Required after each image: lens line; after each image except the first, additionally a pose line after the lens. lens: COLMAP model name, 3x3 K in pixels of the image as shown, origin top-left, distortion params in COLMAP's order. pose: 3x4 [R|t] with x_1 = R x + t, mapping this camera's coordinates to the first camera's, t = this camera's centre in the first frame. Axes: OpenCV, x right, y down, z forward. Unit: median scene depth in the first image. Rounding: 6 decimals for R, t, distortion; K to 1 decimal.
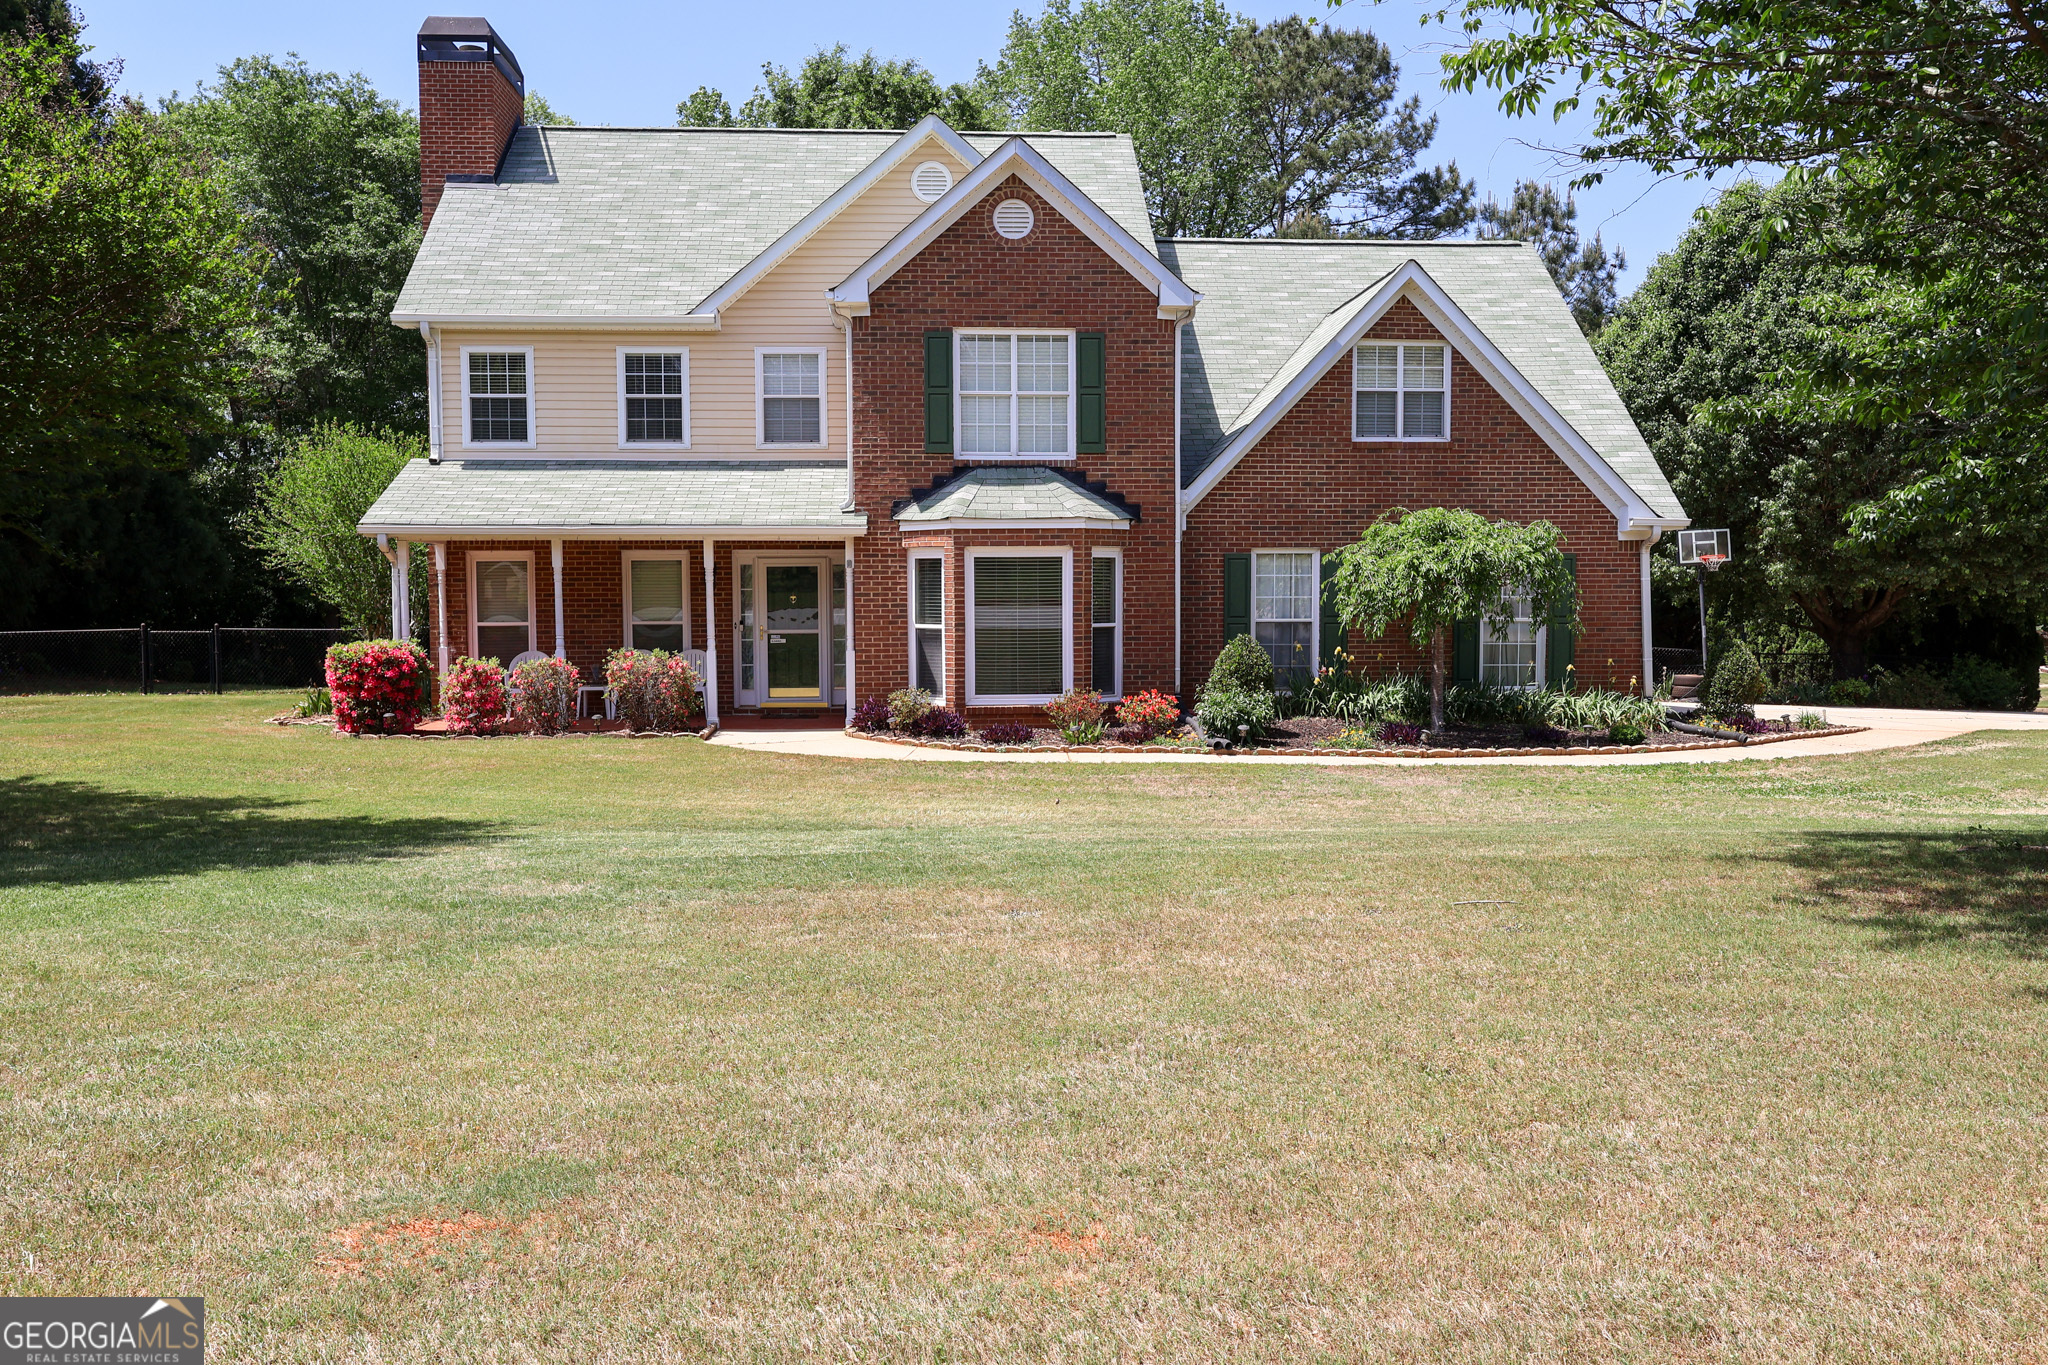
lens RADIAL K [[1635.3, 0, 1024.0], [0, 1635.3, 682.5], [0, 0, 1]] dist [0.006252, 0.004548]
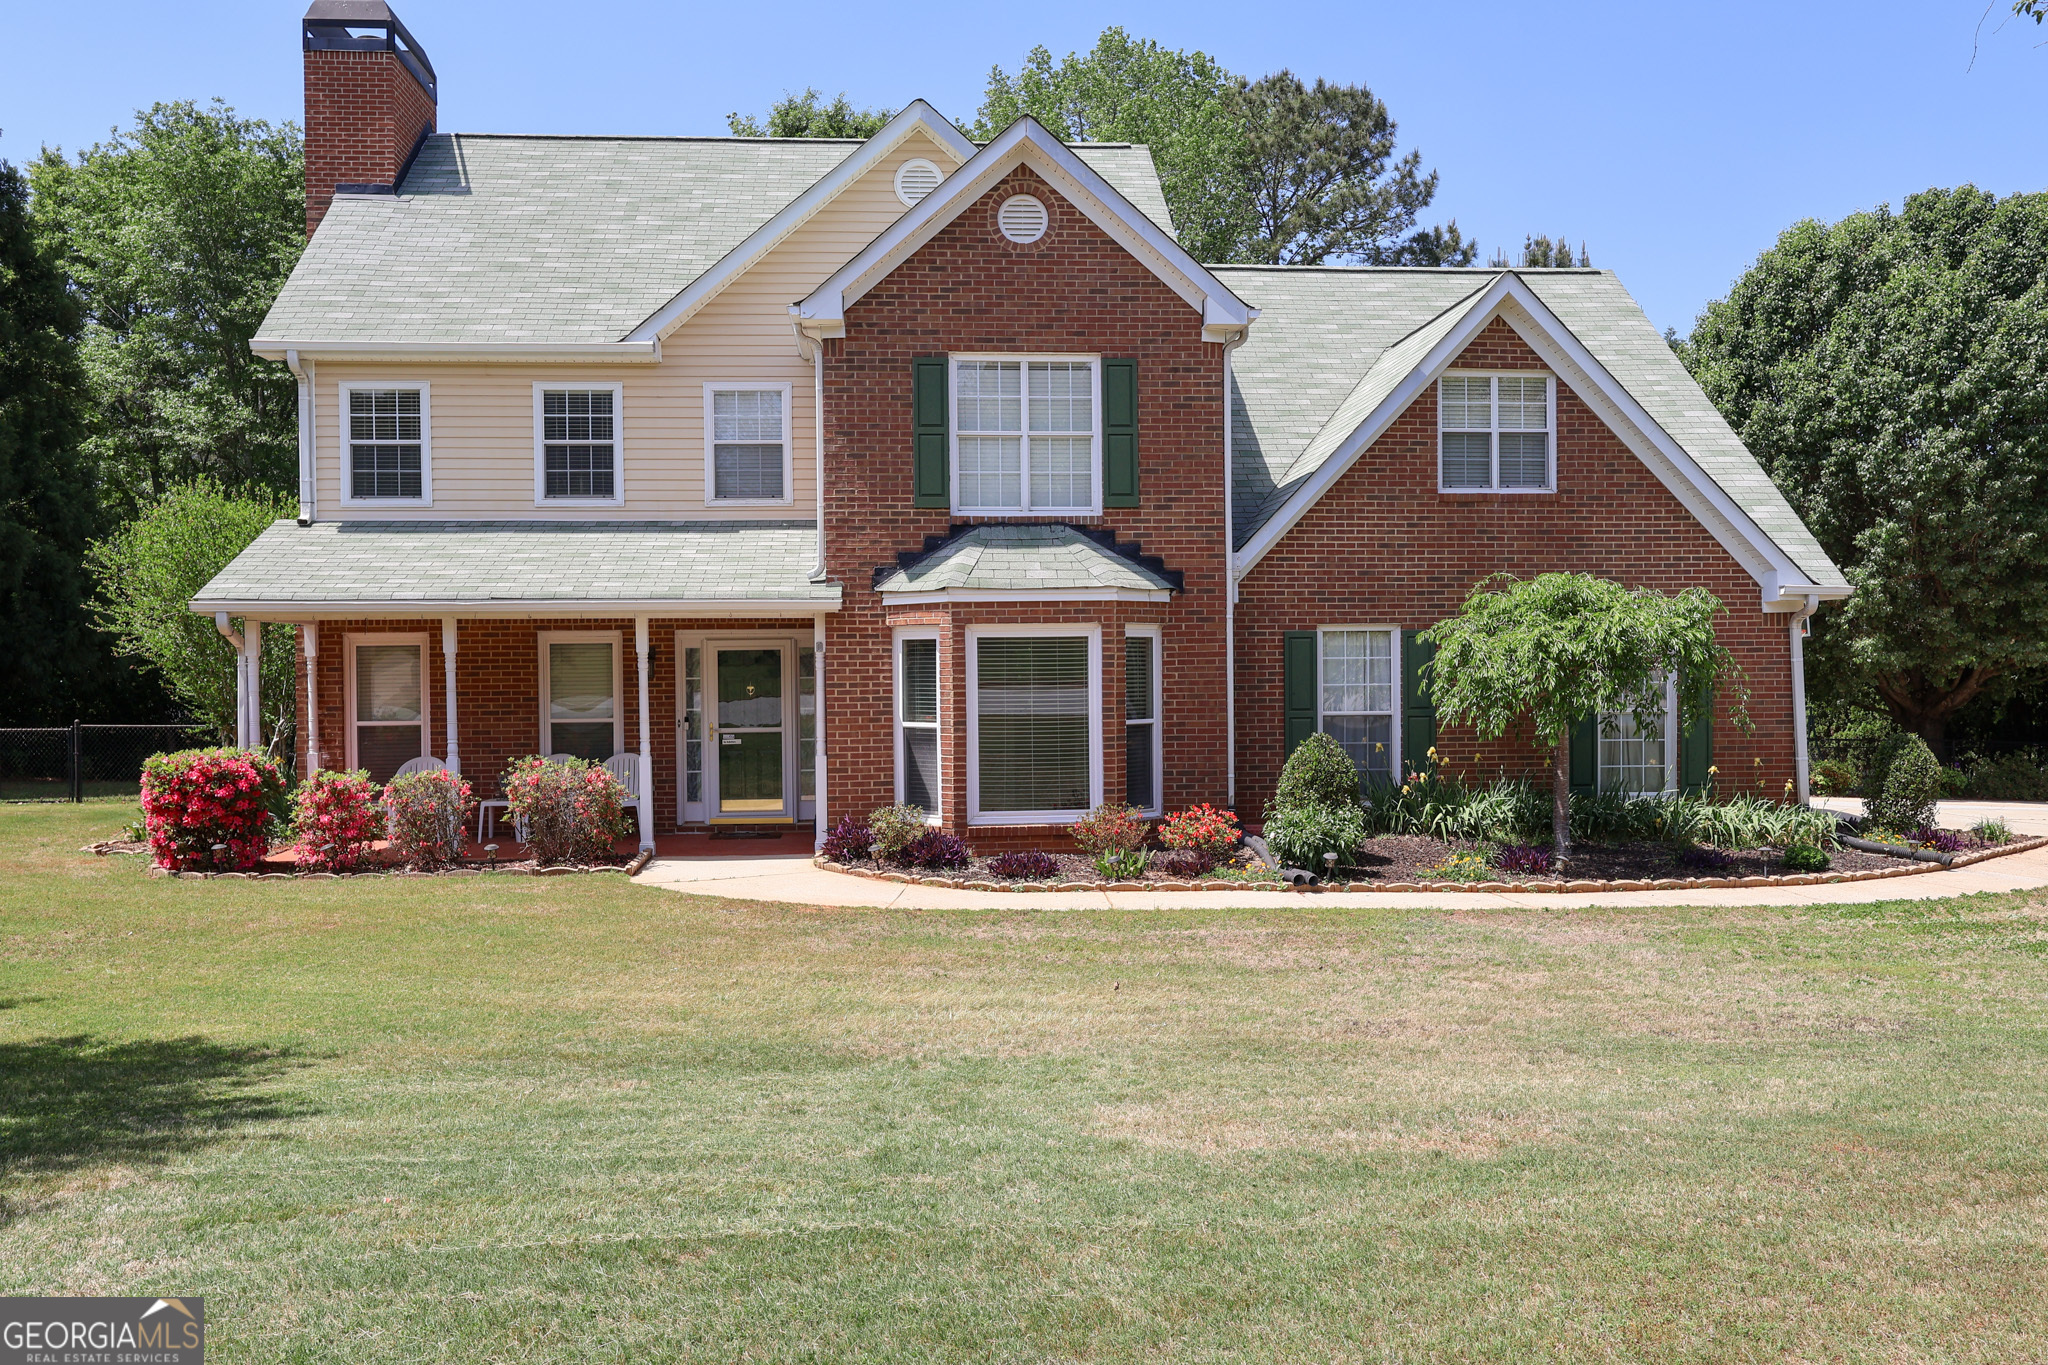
lens RADIAL K [[1635.3, 0, 1024.0], [0, 1635.3, 682.5], [0, 0, 1]] dist [0.006252, 0.004548]
pose [[0.999836, -0.005850, 0.017116, -0.019846], [0.006663, 0.998832, -0.047865, -0.015521], [-0.016816, 0.047972, 0.998707, 0.193047]]
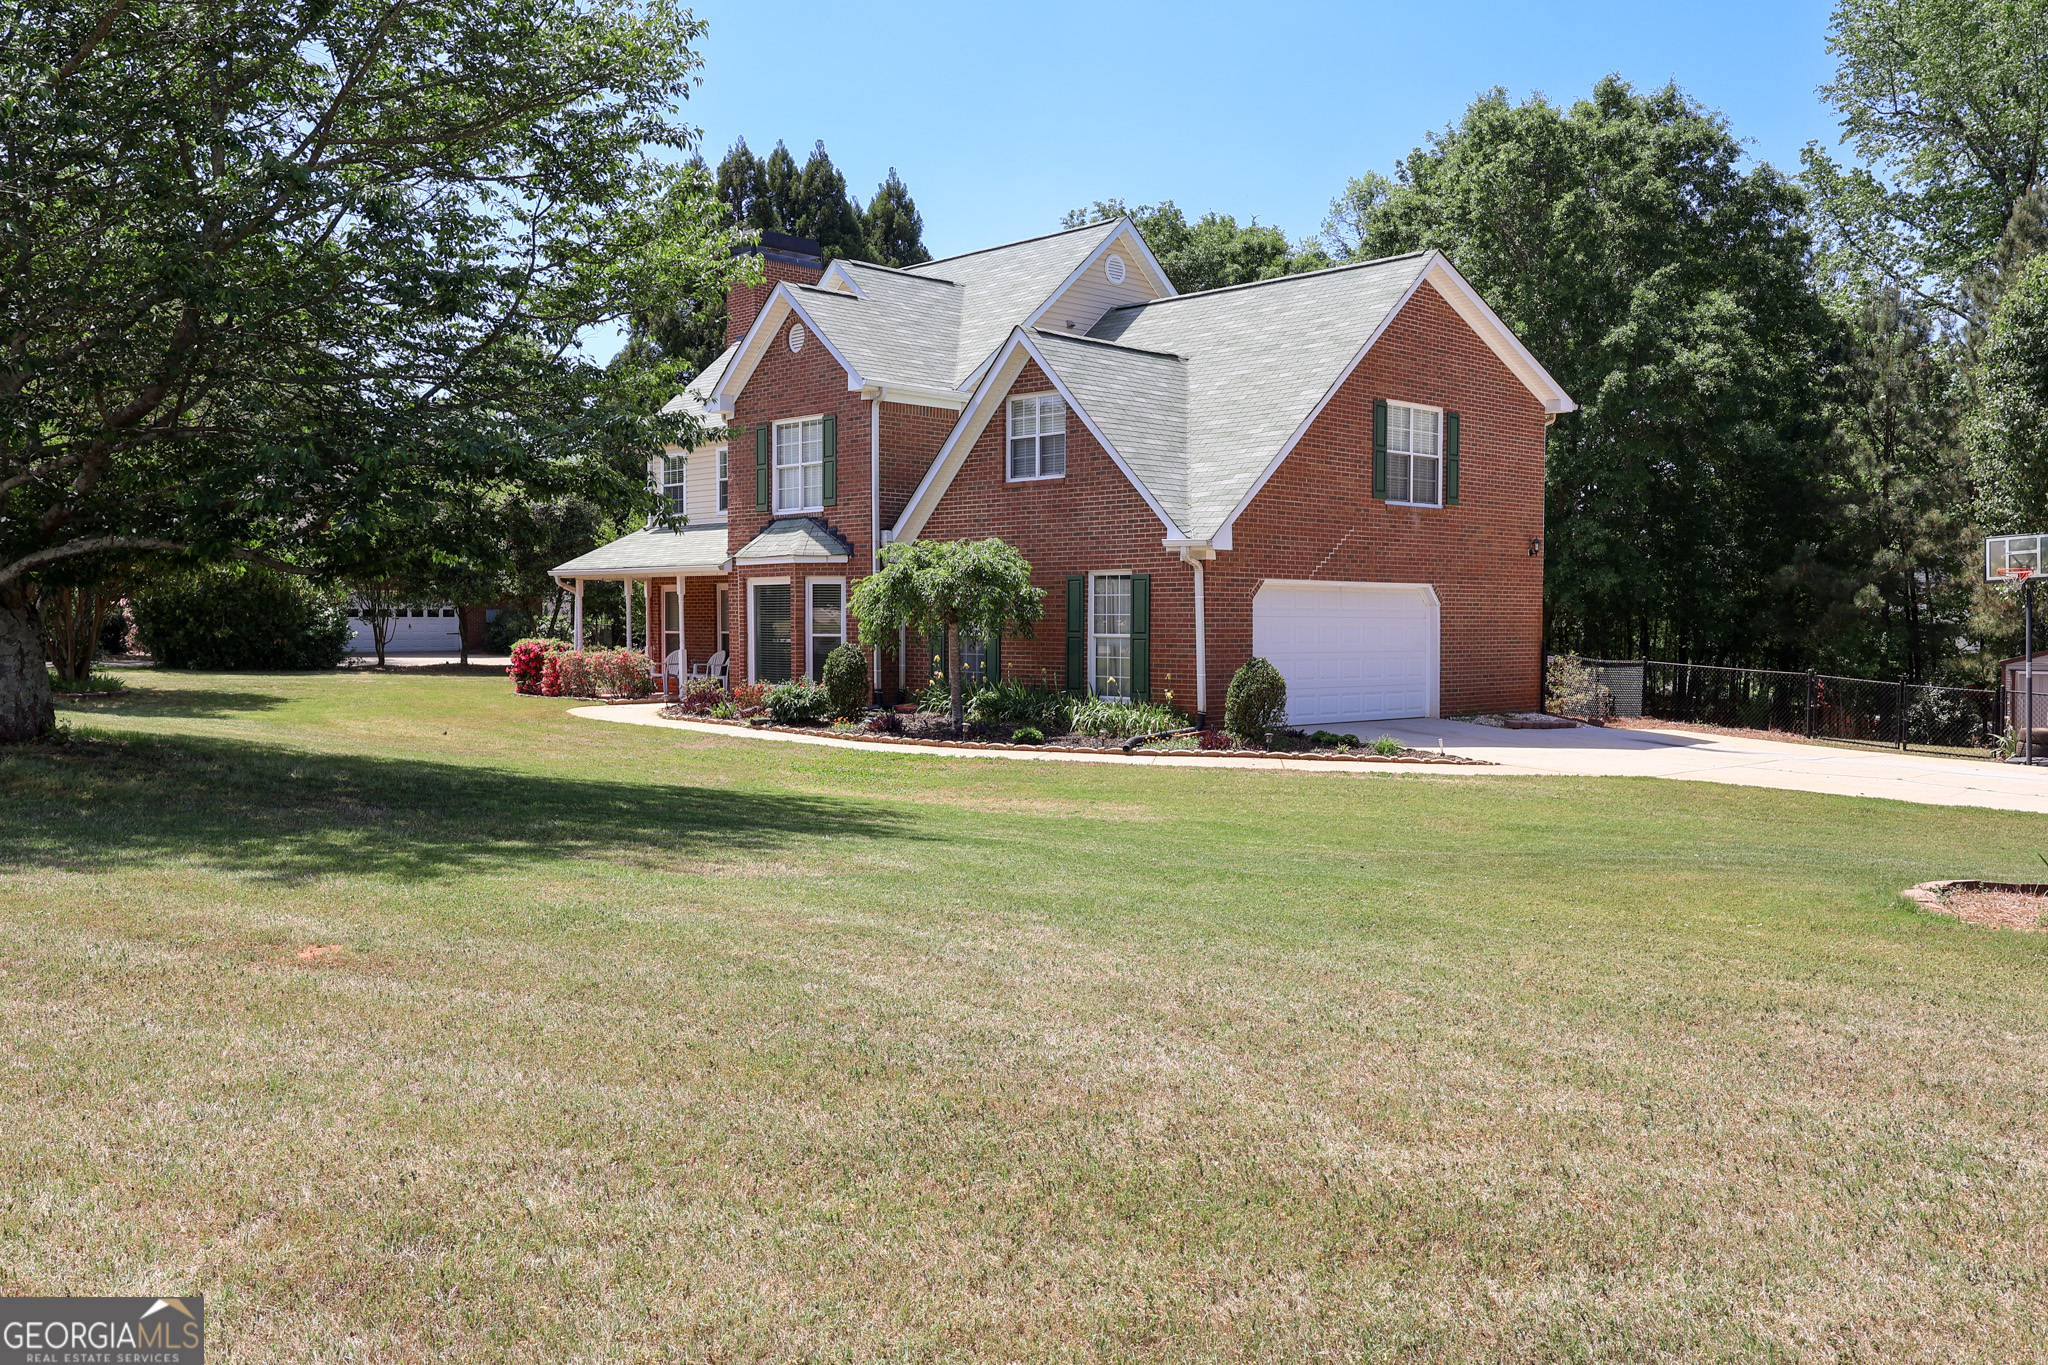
lens RADIAL K [[1635.3, 0, 1024.0], [0, 1635.3, 682.5], [0, 0, 1]] dist [0.006252, 0.004548]
pose [[0.660568, 0.032448, -0.750065, 1.093221], [-0.041006, 0.999134, 0.007109, -0.011689], [0.749646, 0.026062, 0.661326, 0.228399]]
